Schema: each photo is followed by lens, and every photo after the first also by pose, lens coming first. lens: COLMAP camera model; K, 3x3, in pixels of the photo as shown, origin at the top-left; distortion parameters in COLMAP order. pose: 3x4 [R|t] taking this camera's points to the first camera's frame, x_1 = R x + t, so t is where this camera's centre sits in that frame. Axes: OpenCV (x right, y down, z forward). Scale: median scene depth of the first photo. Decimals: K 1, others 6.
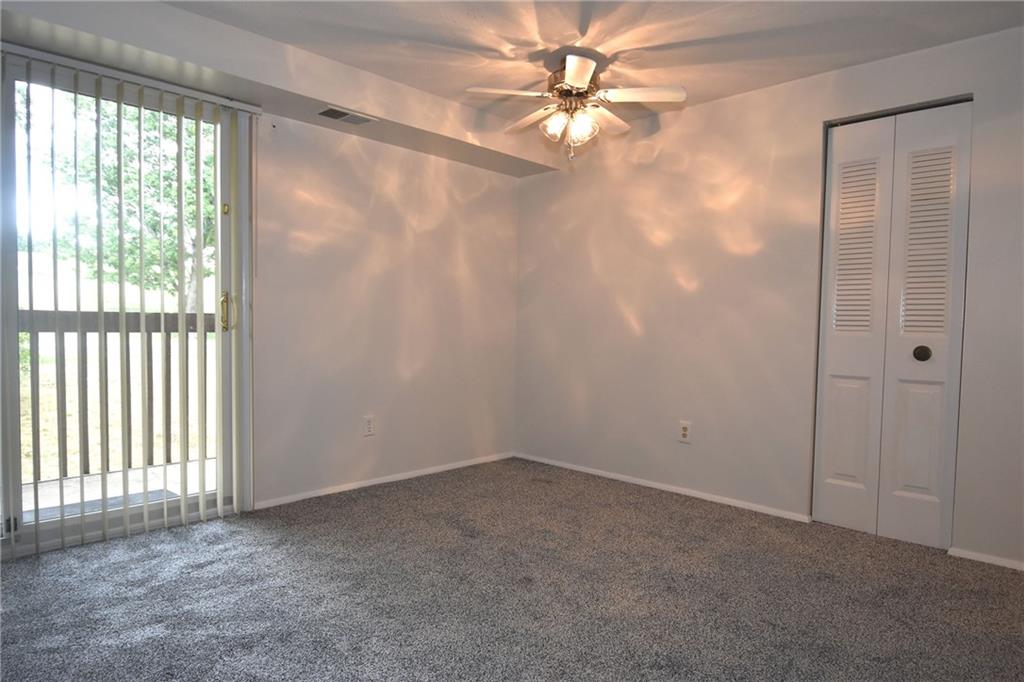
lens RADIAL K [[629.3, 0, 512.3], [0, 629.3, 351.3], [0, 0, 1]] dist [0.002391, 0.002479]
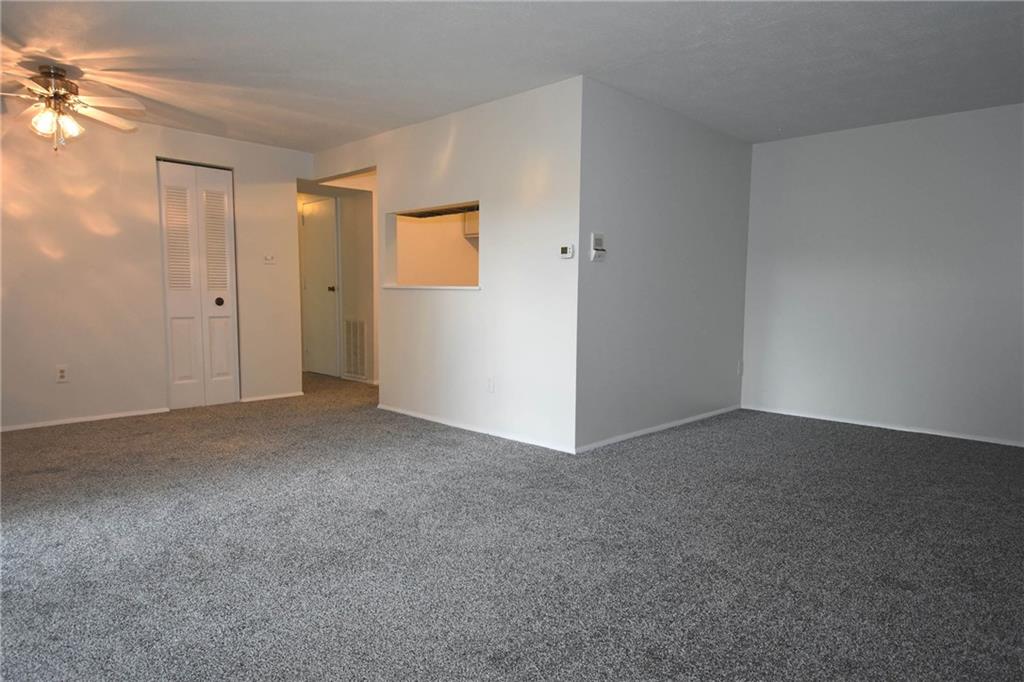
lens RADIAL K [[629.3, 0, 512.3], [0, 629.3, 351.3], [0, 0, 1]] dist [0.002391, 0.002479]
pose [[-0.003869, -0.113748, 0.993502, -0.955716], [0.037393, 0.992798, 0.113813, -0.023696], [-0.999293, 0.037590, 0.000412, 0.114404]]
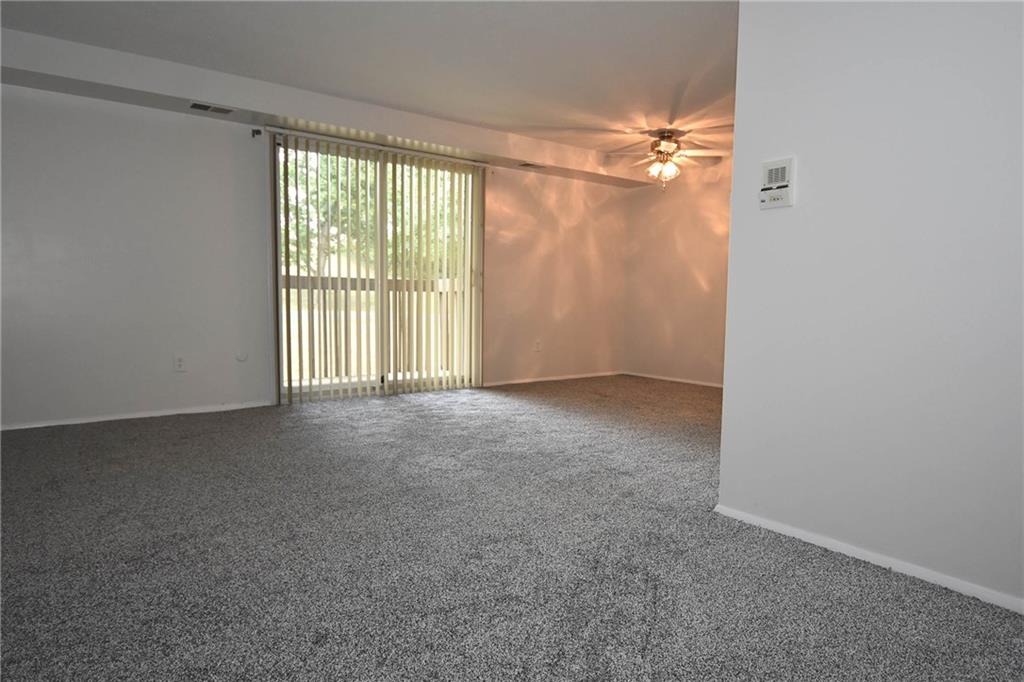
lens RADIAL K [[629.3, 0, 512.3], [0, 629.3, 351.3], [0, 0, 1]] dist [0.002391, 0.002479]
pose [[0.989433, 0.011215, -0.144560, -0.054826], [-0.005330, 0.999144, 0.041033, 0.066685], [0.144896, -0.039829, 0.988645, -0.687811]]
